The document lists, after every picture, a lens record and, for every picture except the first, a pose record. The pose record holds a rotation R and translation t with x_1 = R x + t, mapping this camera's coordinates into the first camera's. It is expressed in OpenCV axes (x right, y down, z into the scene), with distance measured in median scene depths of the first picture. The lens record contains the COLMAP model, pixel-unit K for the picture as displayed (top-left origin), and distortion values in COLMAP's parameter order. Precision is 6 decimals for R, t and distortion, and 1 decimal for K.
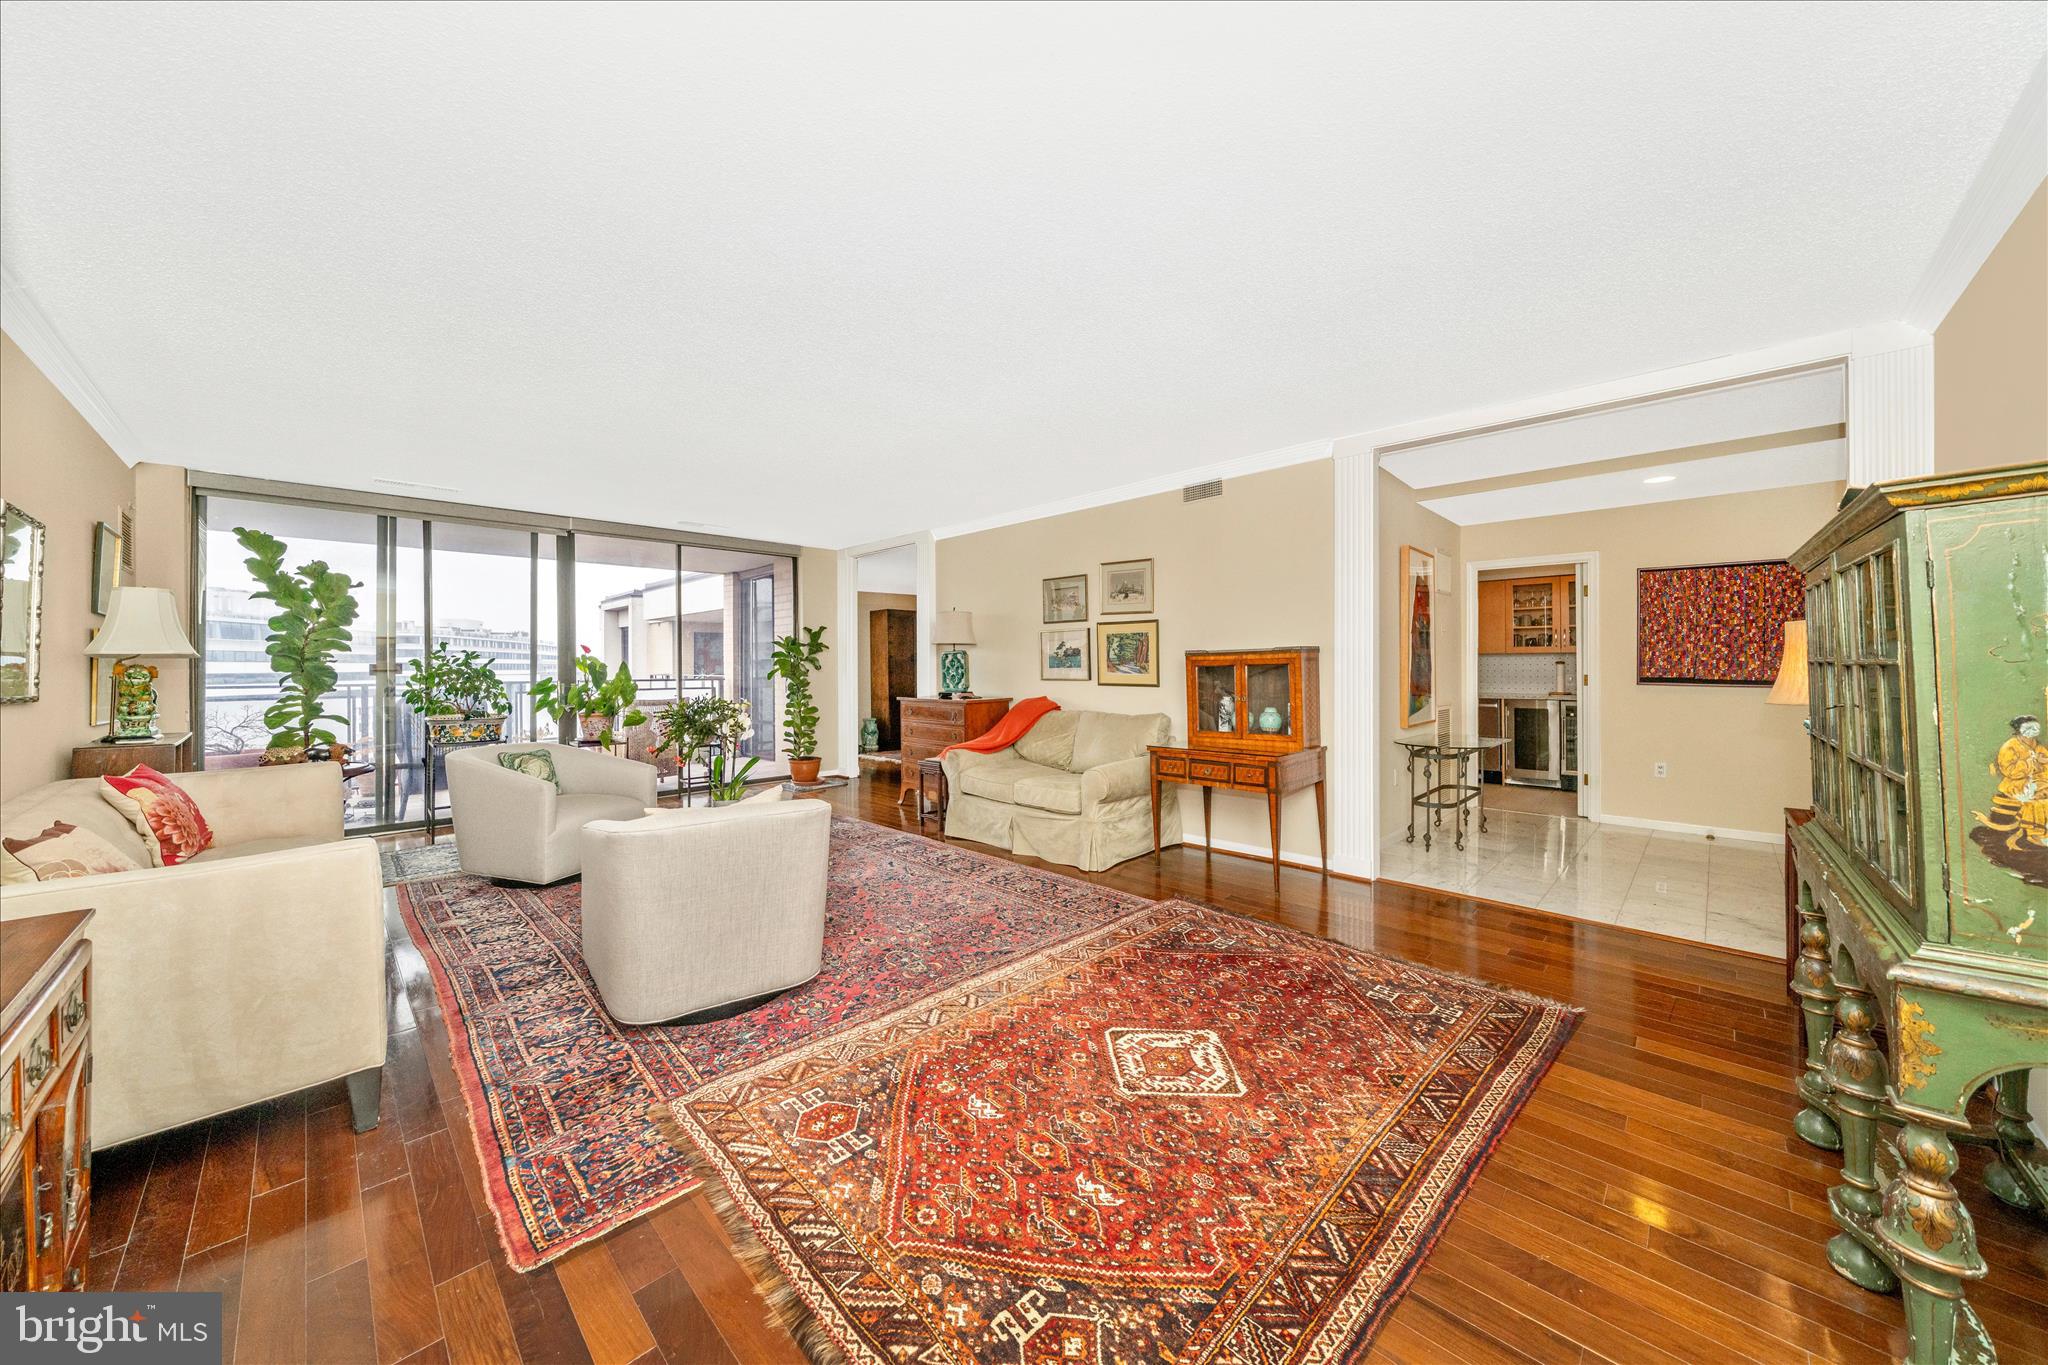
lens RADIAL K [[696.5, 0, 1018.4], [0, 696.5, 679.5], [0, 0, 1]] dist [0.009735, -0.002724]
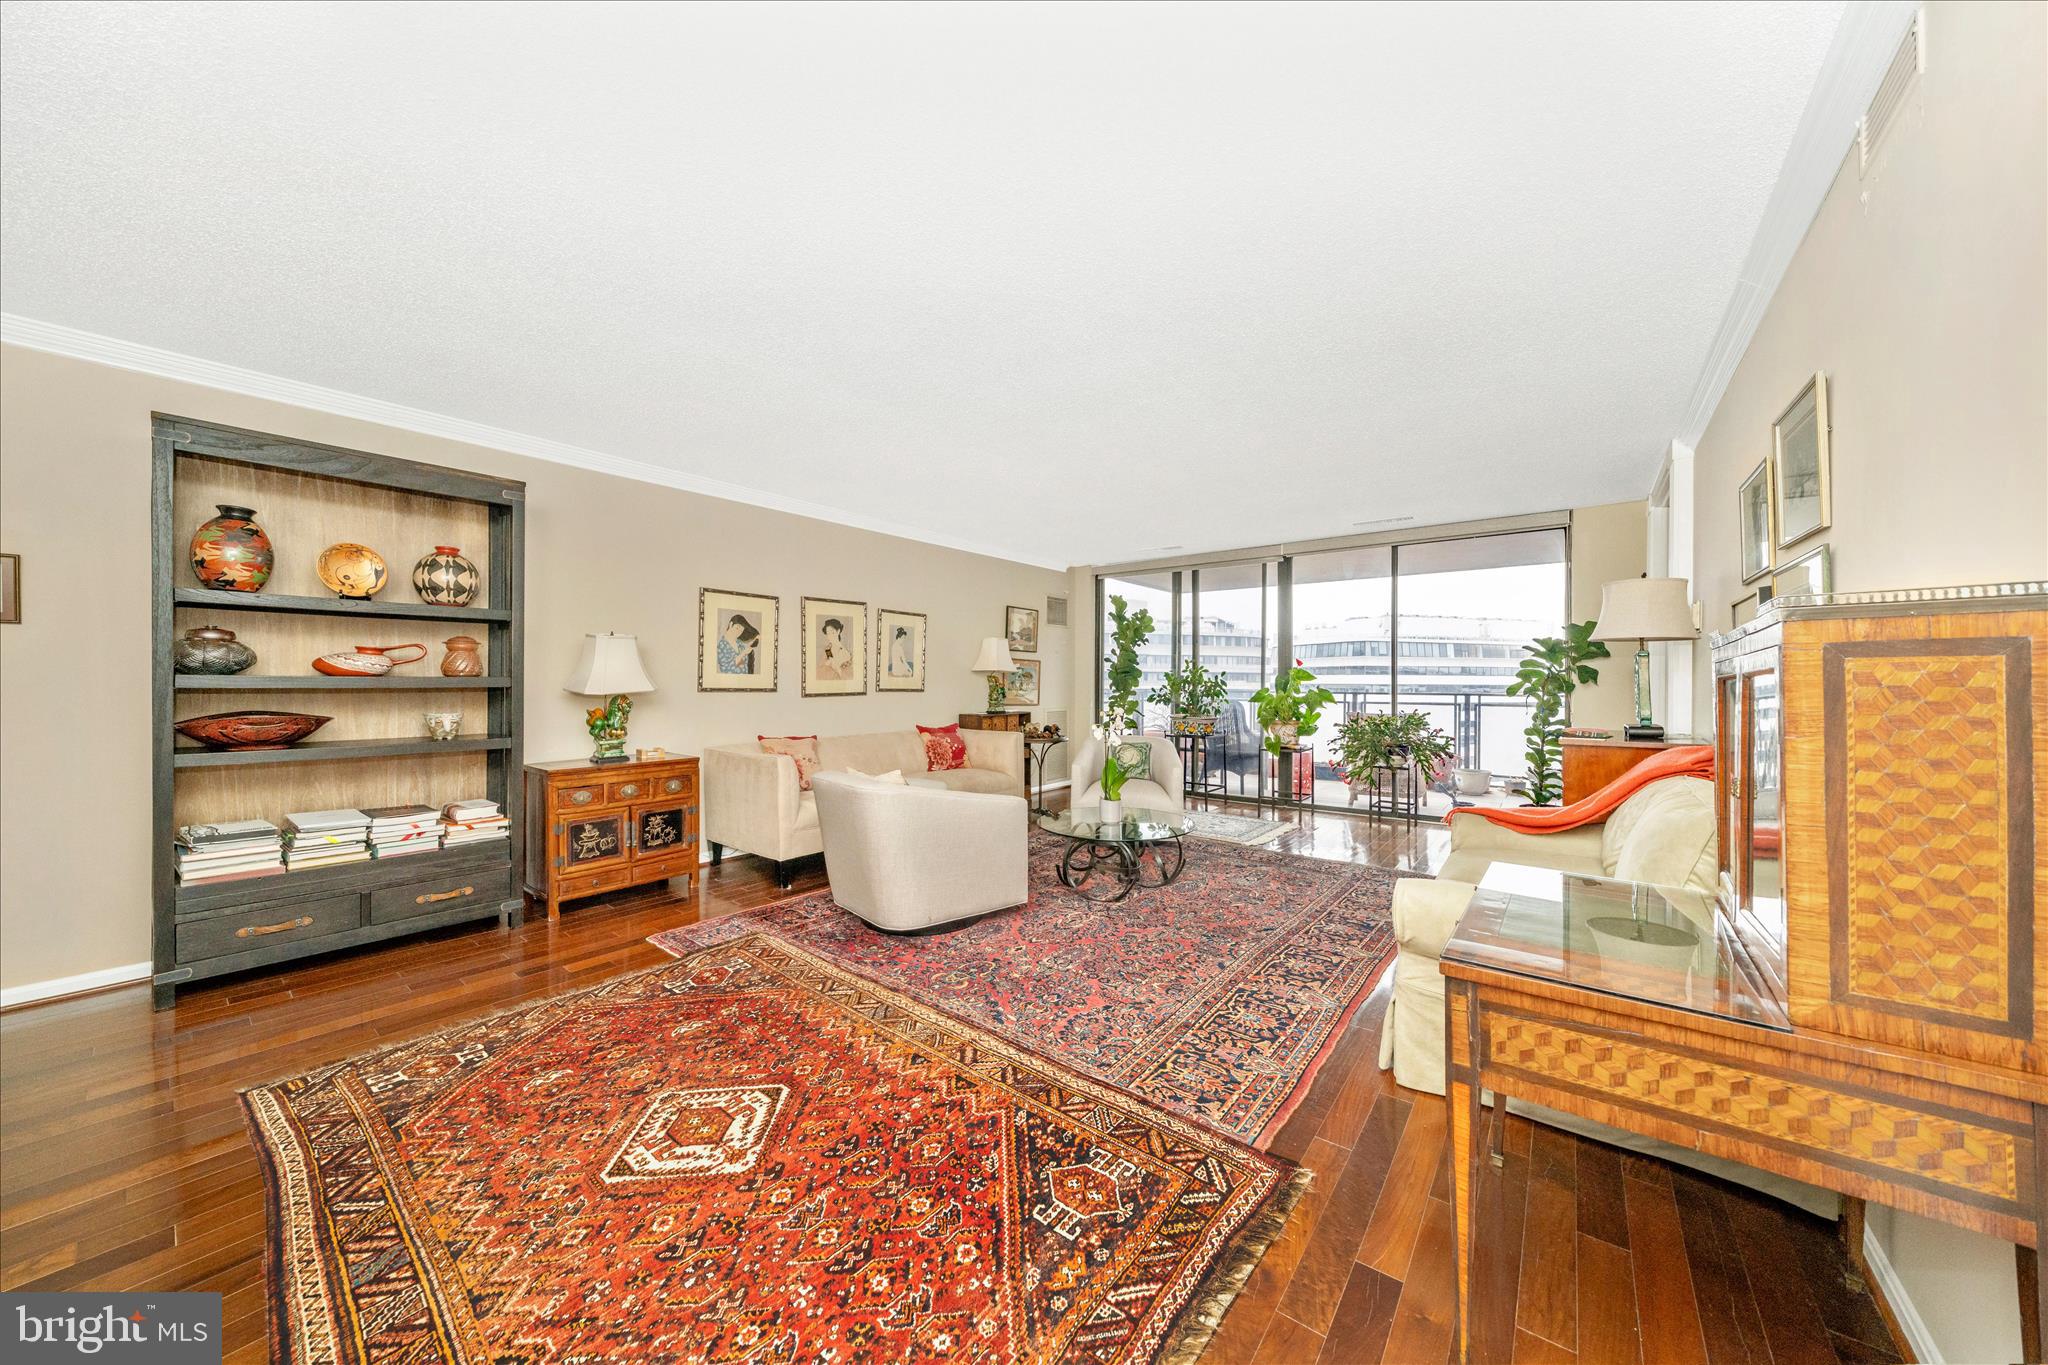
lens RADIAL K [[696.5, 0, 1018.4], [0, 696.5, 679.5], [0, 0, 1]] dist [0.009735, -0.002724]
pose [[0.107318, -0.001097, -0.994224, 1.040976], [-0.022596, 0.999738, -0.003542, -0.010828], [0.993968, 0.022846, 0.107265, 1.196674]]
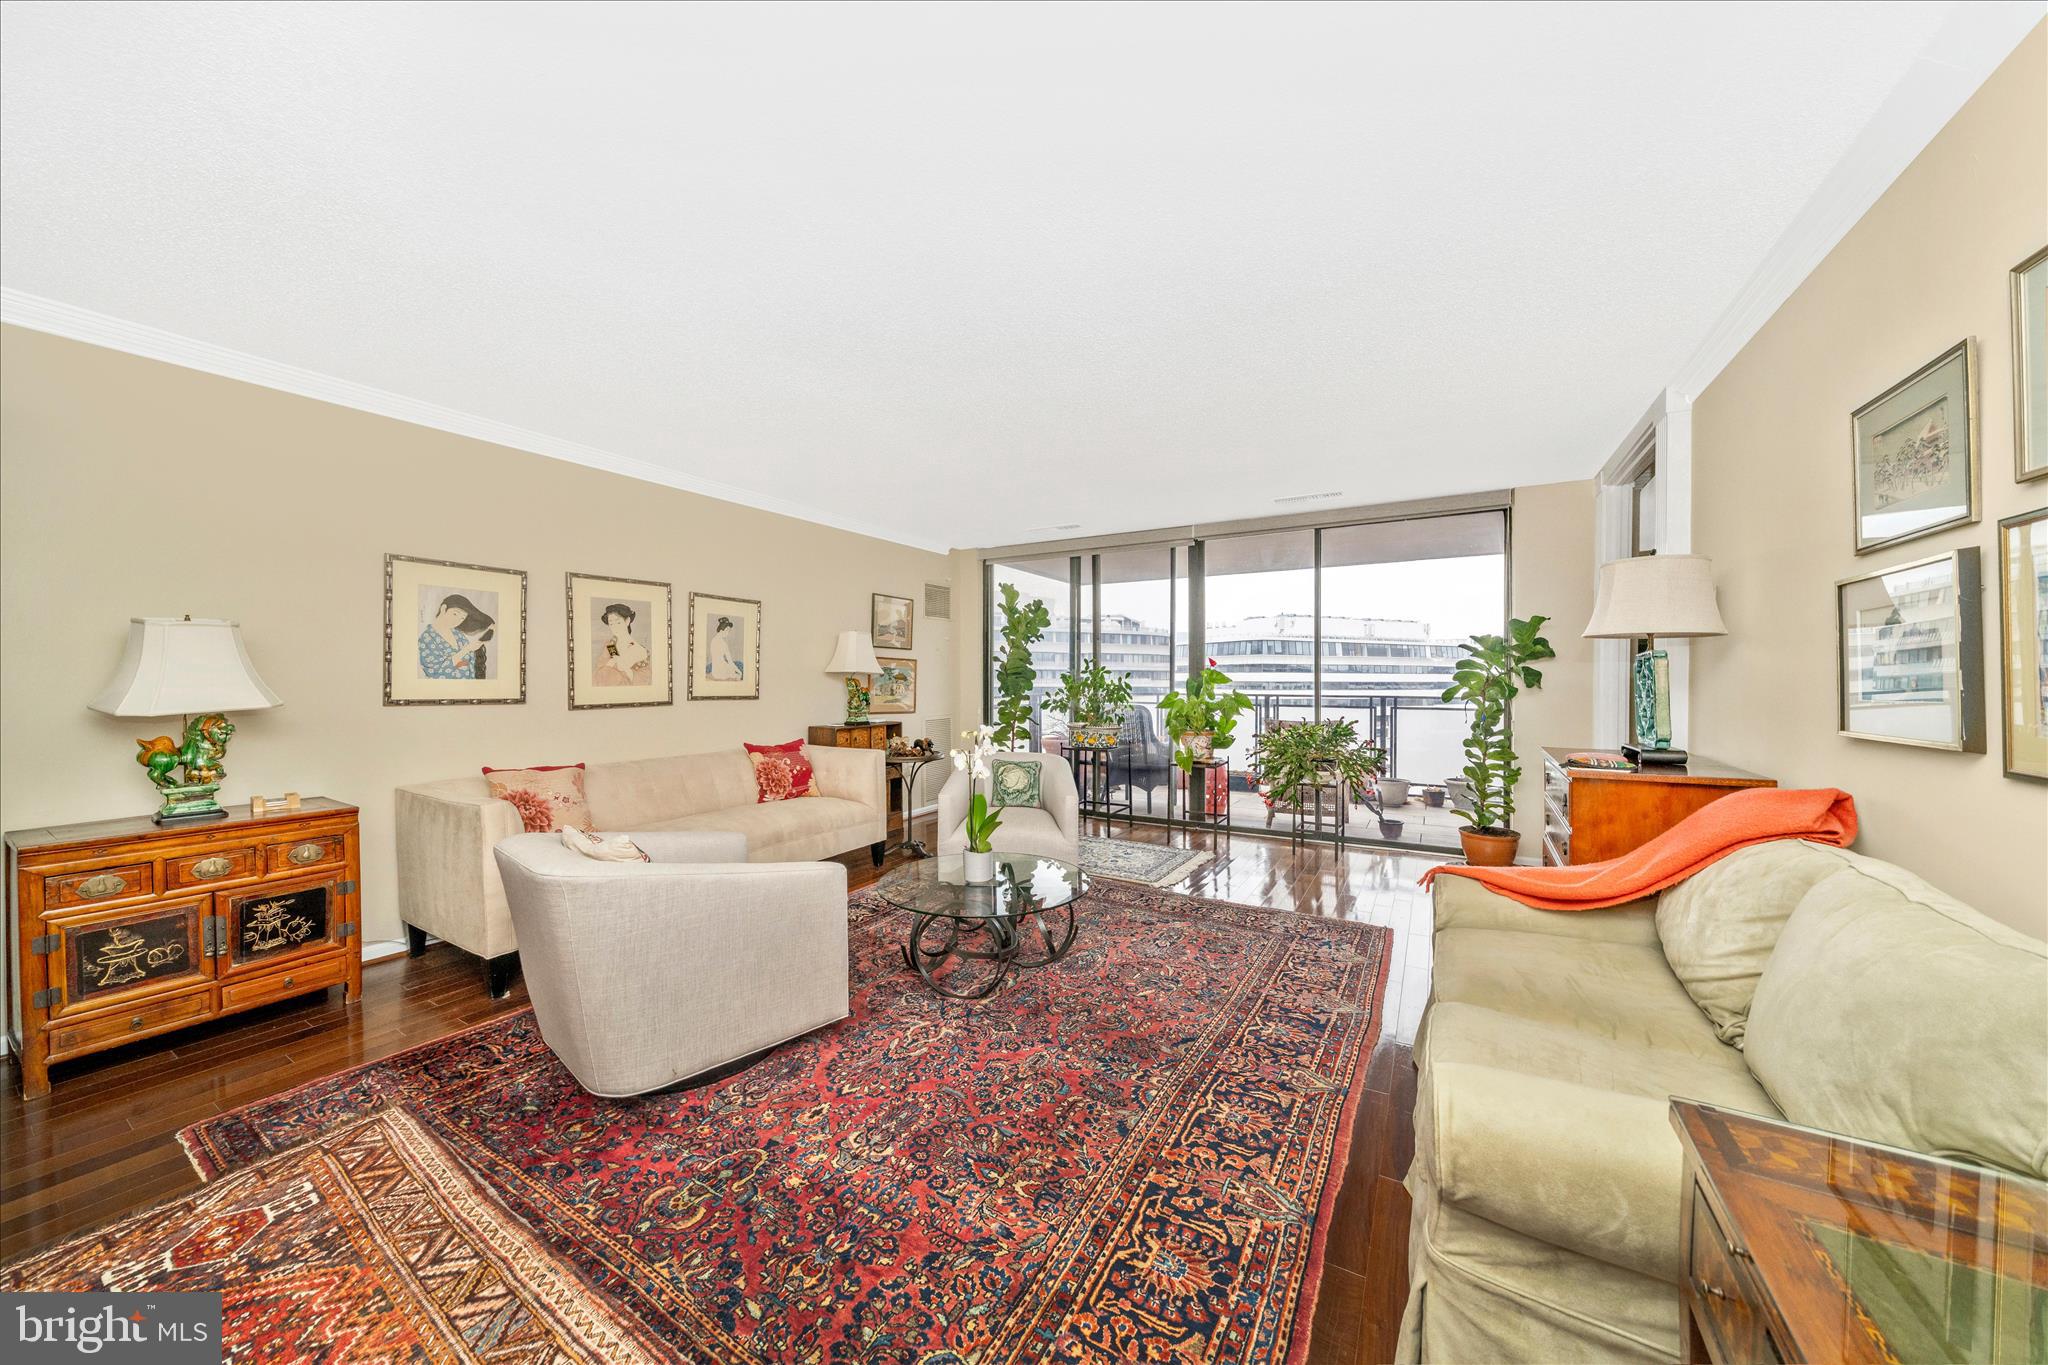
lens RADIAL K [[696.5, 0, 1018.4], [0, 696.5, 679.5], [0, 0, 1]] dist [0.009735, -0.002724]
pose [[0.233073, 0.002539, -0.972456, 0.607720], [-0.020188, 0.999794, -0.002229, -0.034679], [0.972250, 0.020152, 0.233076, 1.381503]]
